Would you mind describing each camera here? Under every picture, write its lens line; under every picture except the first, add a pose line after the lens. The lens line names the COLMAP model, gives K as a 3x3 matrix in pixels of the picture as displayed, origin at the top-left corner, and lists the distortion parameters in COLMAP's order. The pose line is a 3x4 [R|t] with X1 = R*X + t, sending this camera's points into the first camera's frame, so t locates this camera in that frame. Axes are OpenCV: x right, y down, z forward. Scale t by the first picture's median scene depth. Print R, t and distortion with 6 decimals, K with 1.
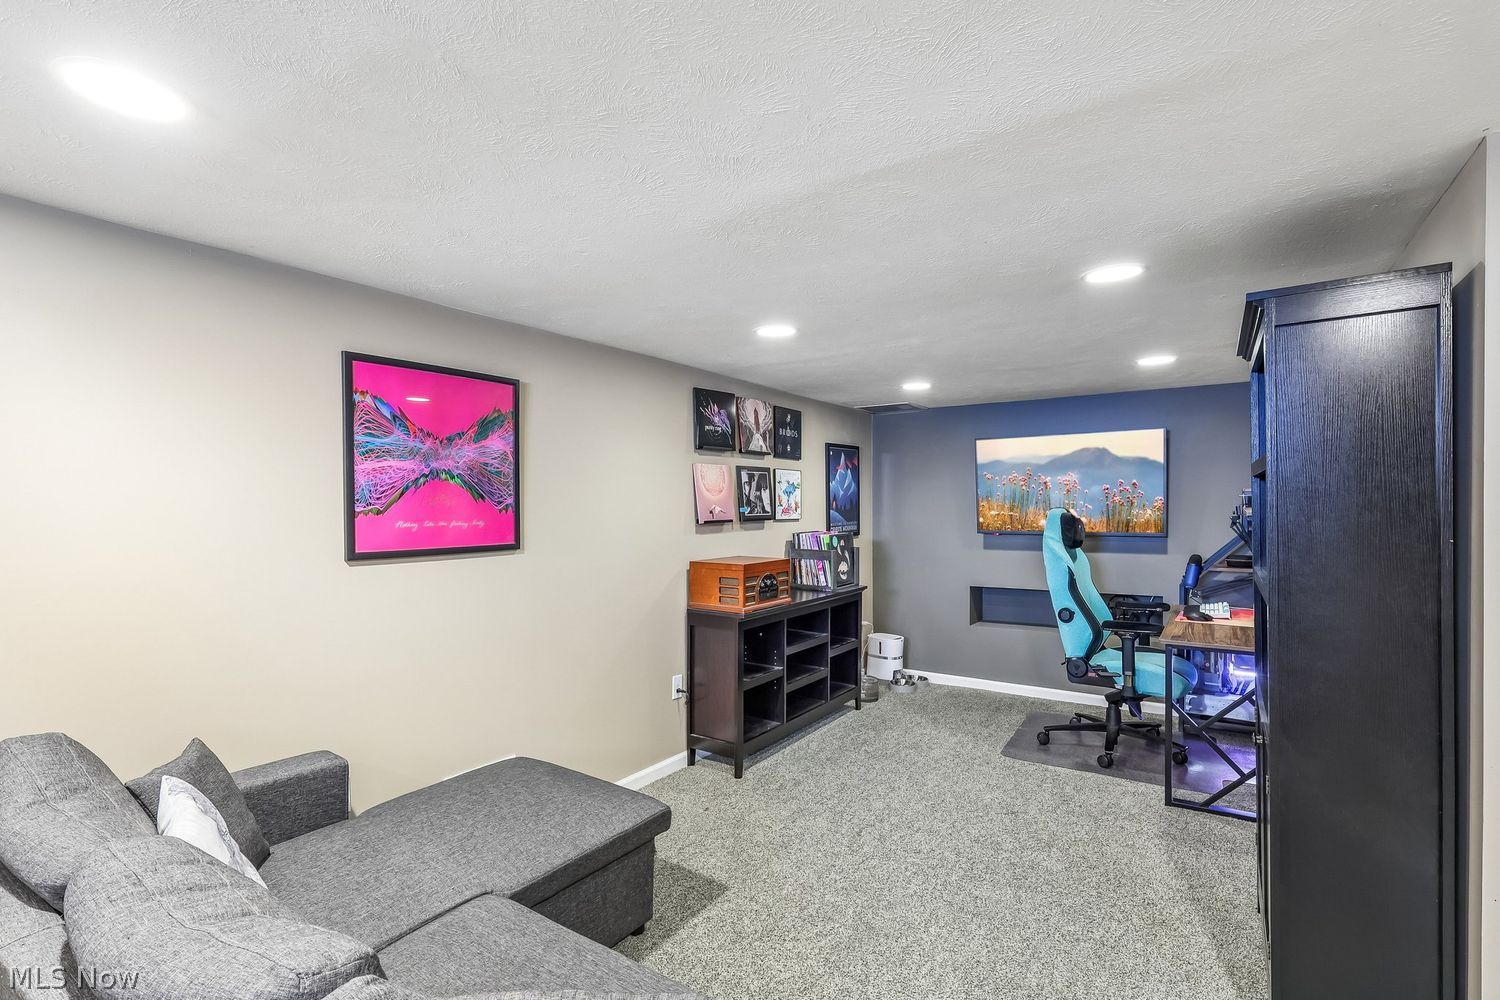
lens RADIAL K [[707.4, 0, 745.7], [0, 707.4, 511.0], [0, 0, 1]] dist [-0.003971, 0.001118]
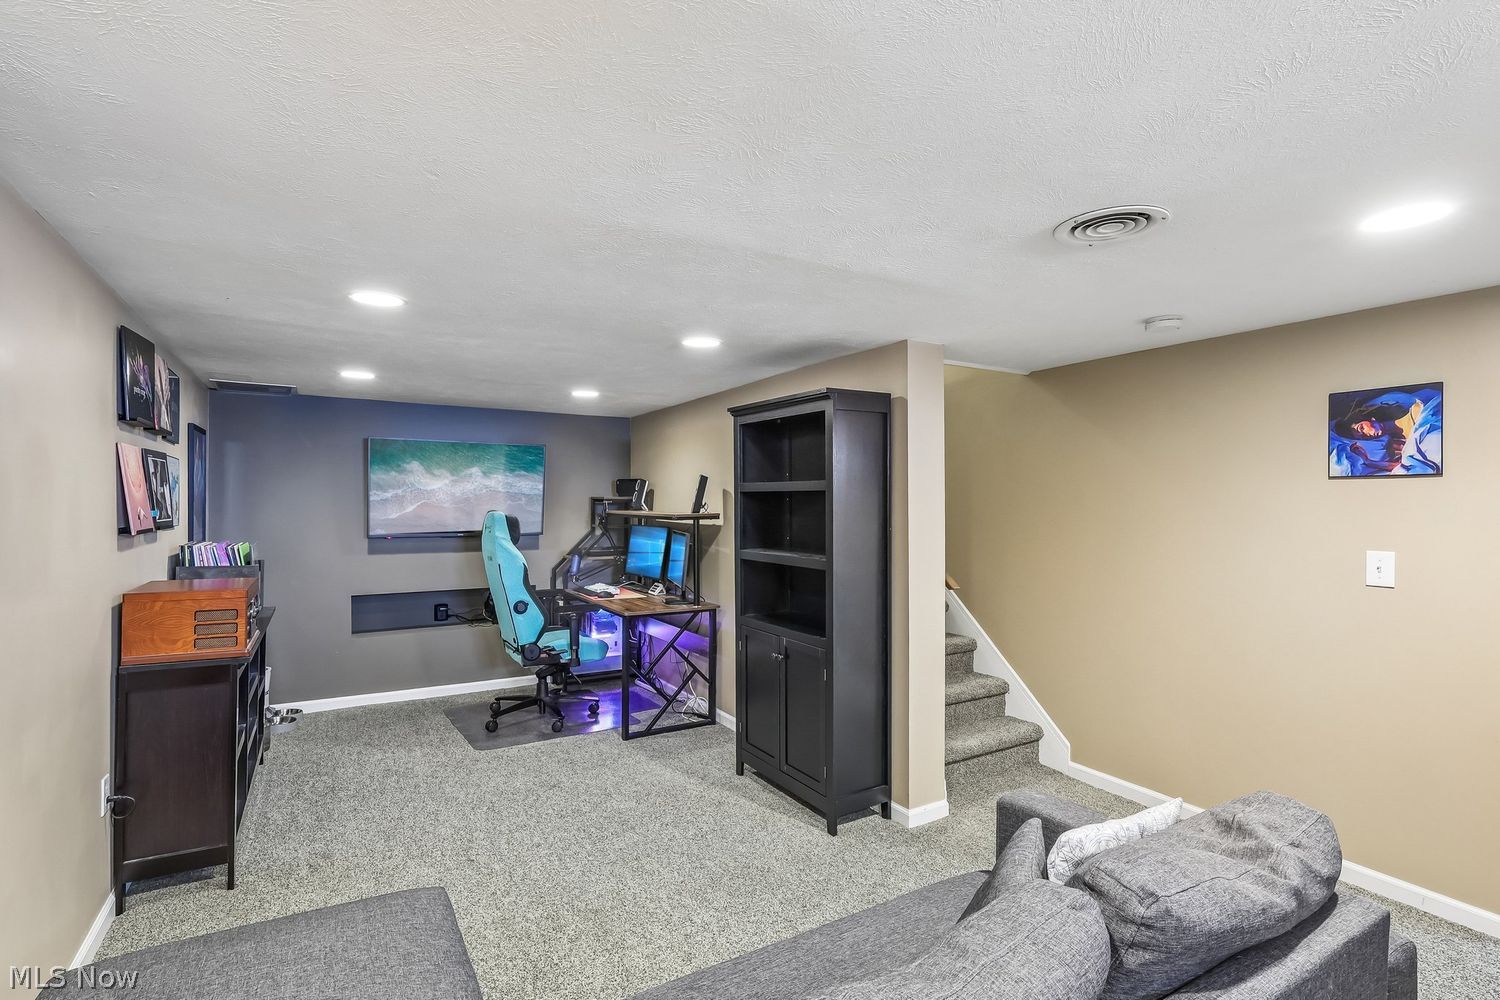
lens RADIAL K [[707.4, 0, 747.3], [0, 707.4, 496.2], [0, 0, 1]] dist [-0.003971, 0.001118]
pose [[0.418457, 0.019467, 0.908028, -0.416042], [0.000036, 0.999770, -0.021450, -0.003874], [-0.908237, 0.009009, 0.418360, 0.207145]]
